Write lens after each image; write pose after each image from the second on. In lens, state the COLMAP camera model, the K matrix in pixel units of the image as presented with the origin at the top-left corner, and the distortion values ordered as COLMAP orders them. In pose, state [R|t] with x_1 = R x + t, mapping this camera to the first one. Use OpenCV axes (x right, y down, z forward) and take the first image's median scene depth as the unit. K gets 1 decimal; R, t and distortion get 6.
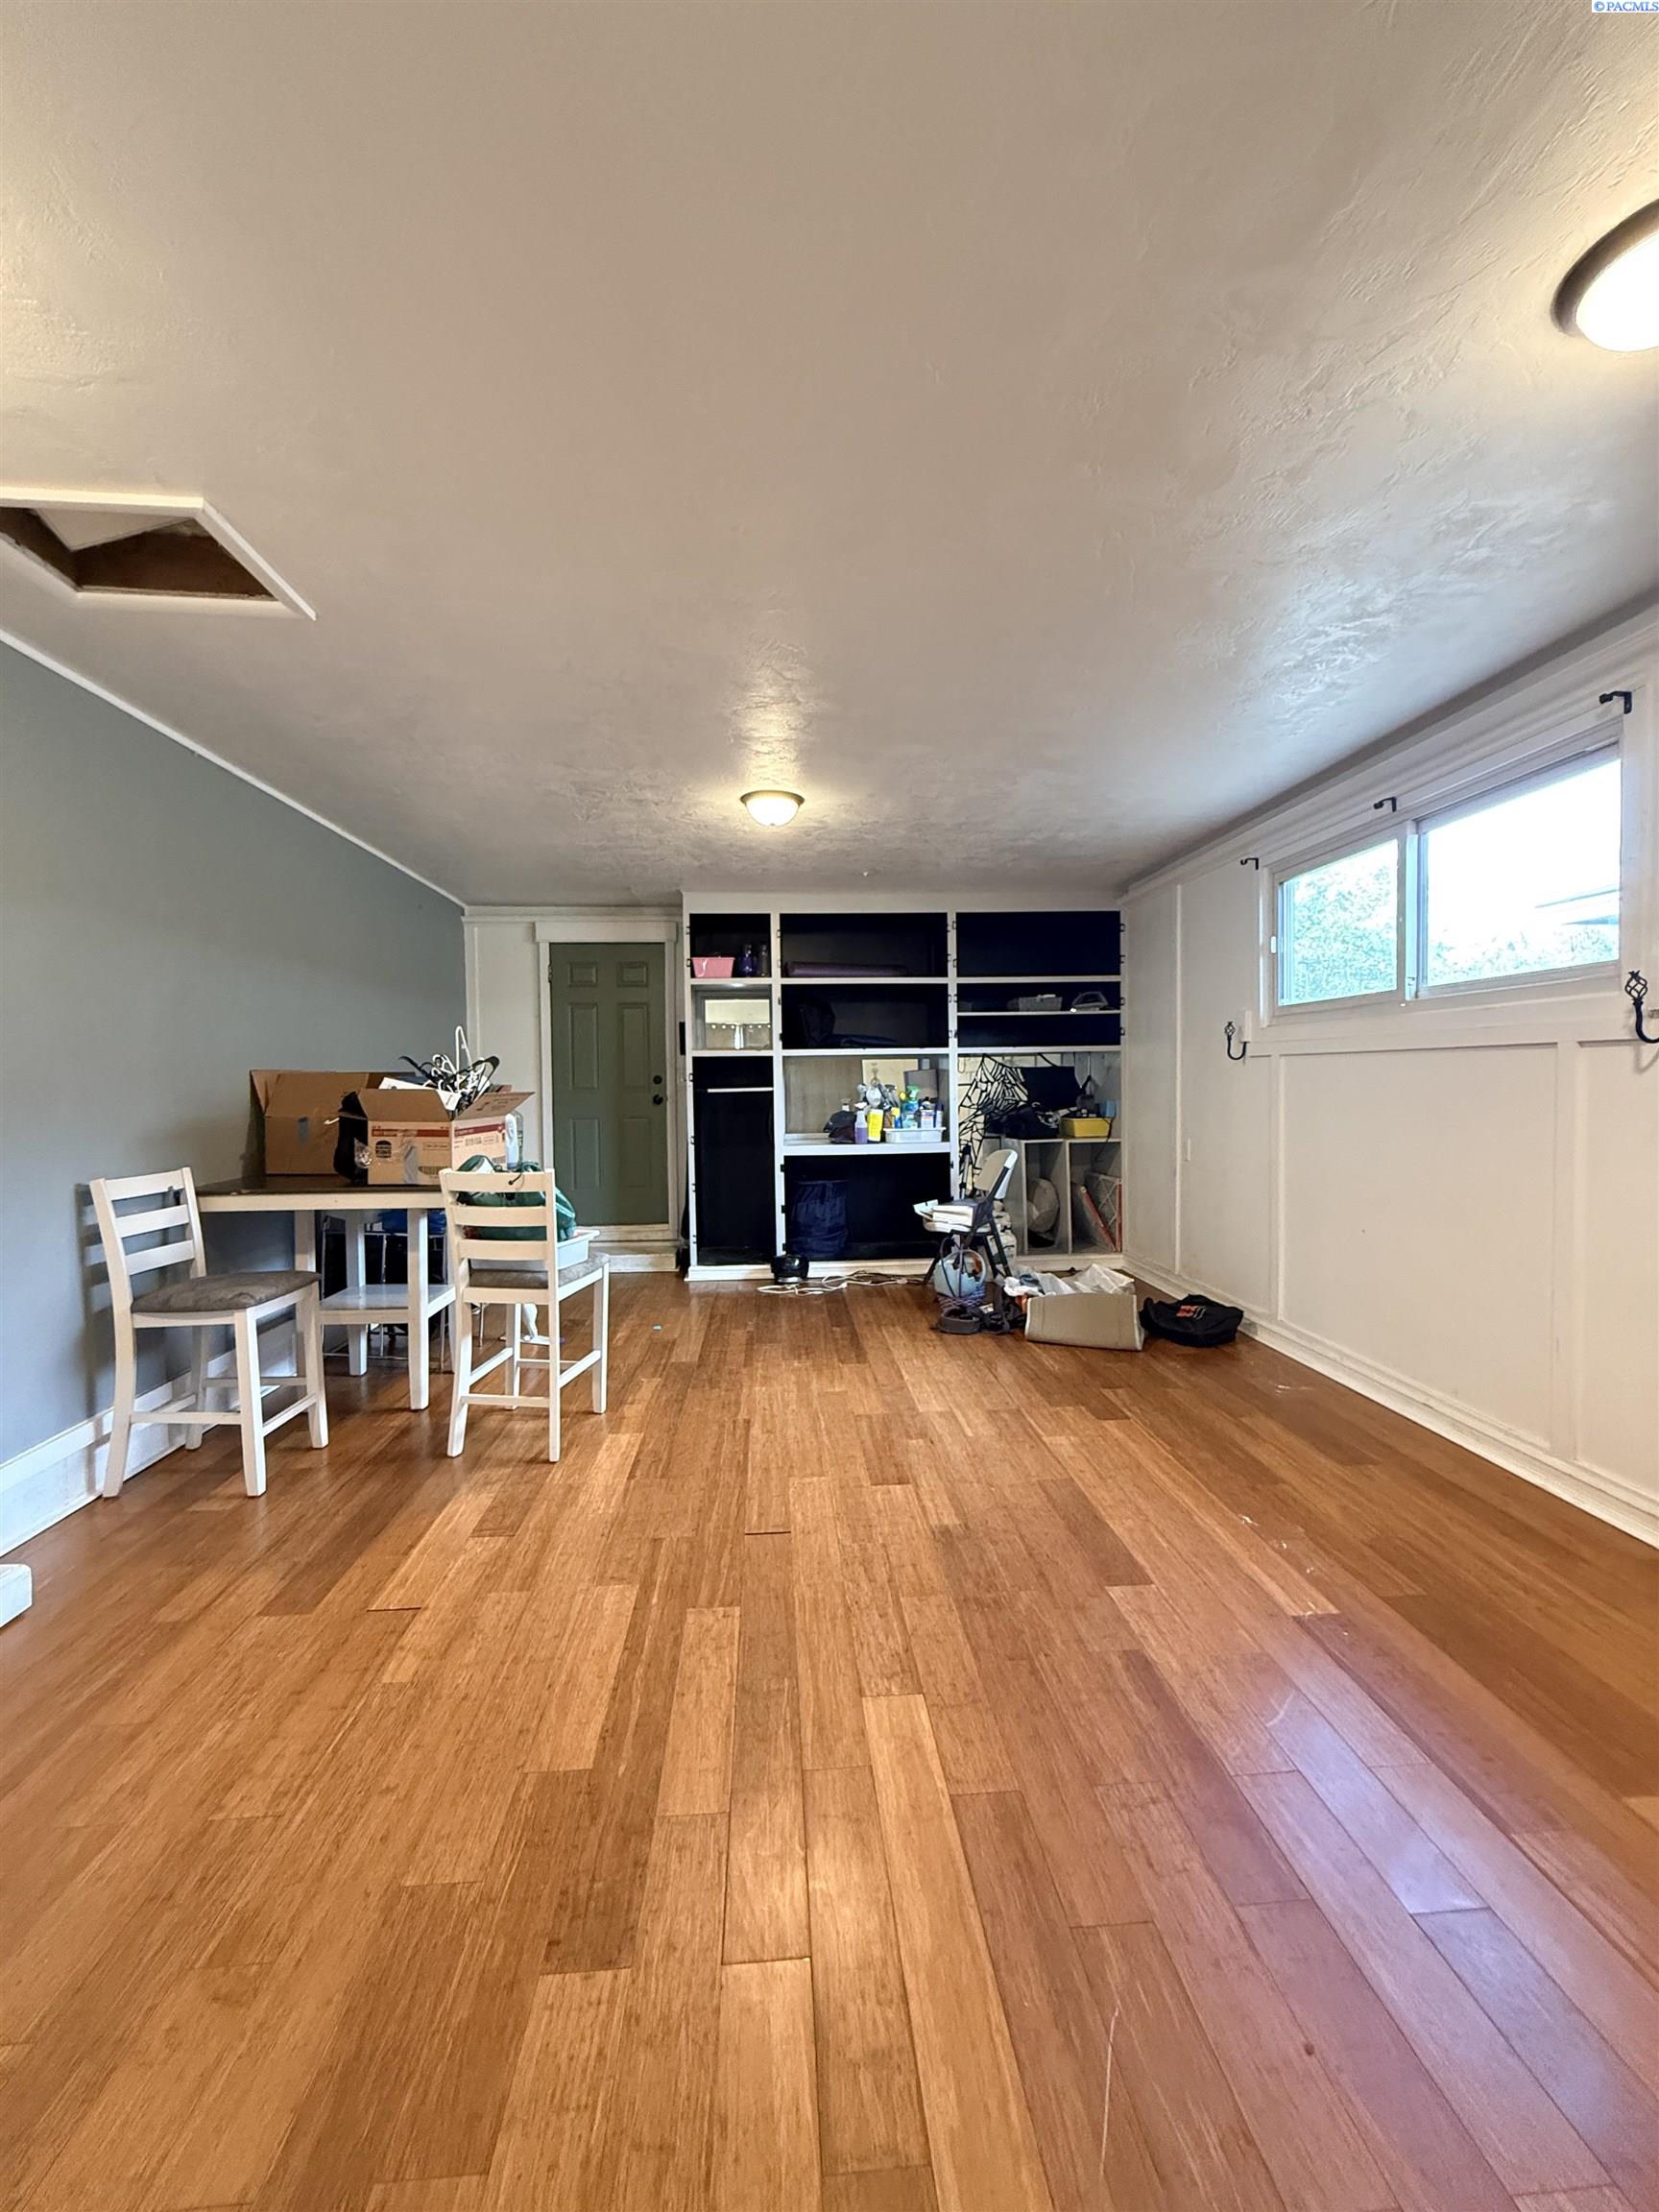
lens RADIAL K [[888.5, 0, 830.3], [0, 888.5, 1101.2], [0, 0, 1]] dist [0.000066, 0.000956]
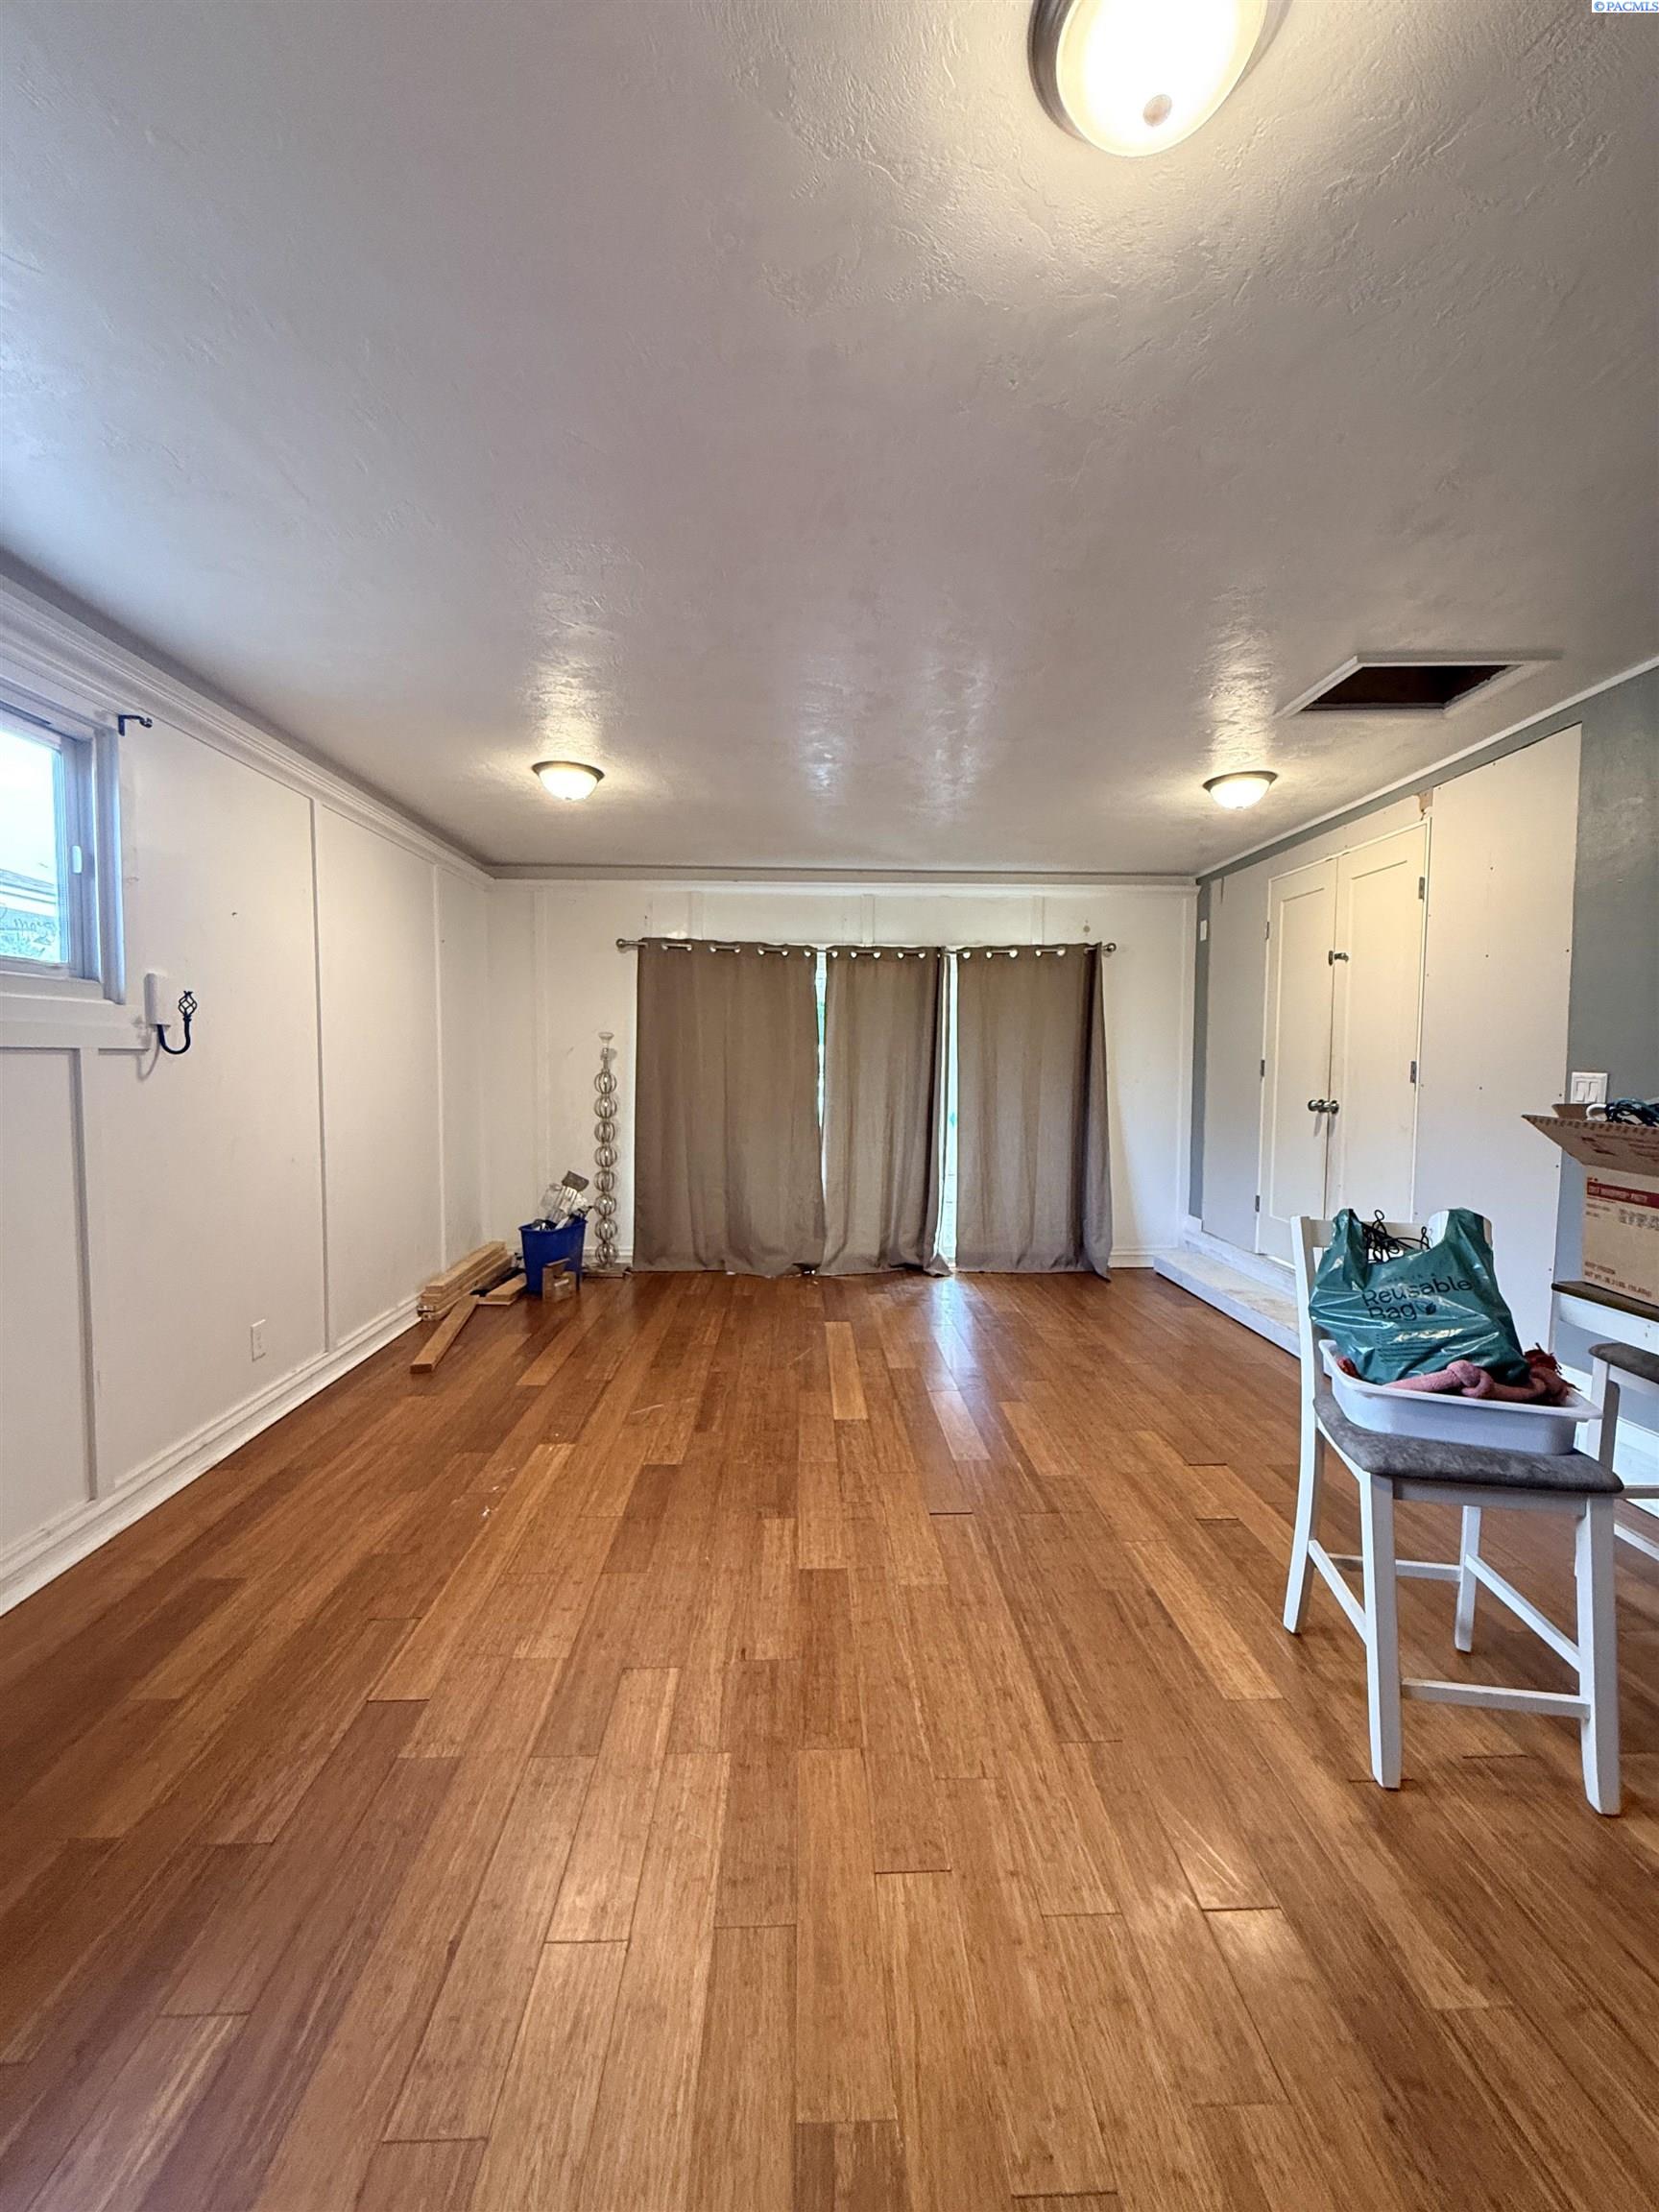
lens RADIAL K [[888.5, 0, 832.4], [0, 888.5, 1109.1], [0, 0, 1]] dist [0.000066, 0.000956]
pose [[-0.999395, 0.004756, 0.034446, 0.029974], [0.007649, 0.996407, 0.084343, -0.076771], [-0.033921, 0.084555, -0.995841, 1.929261]]
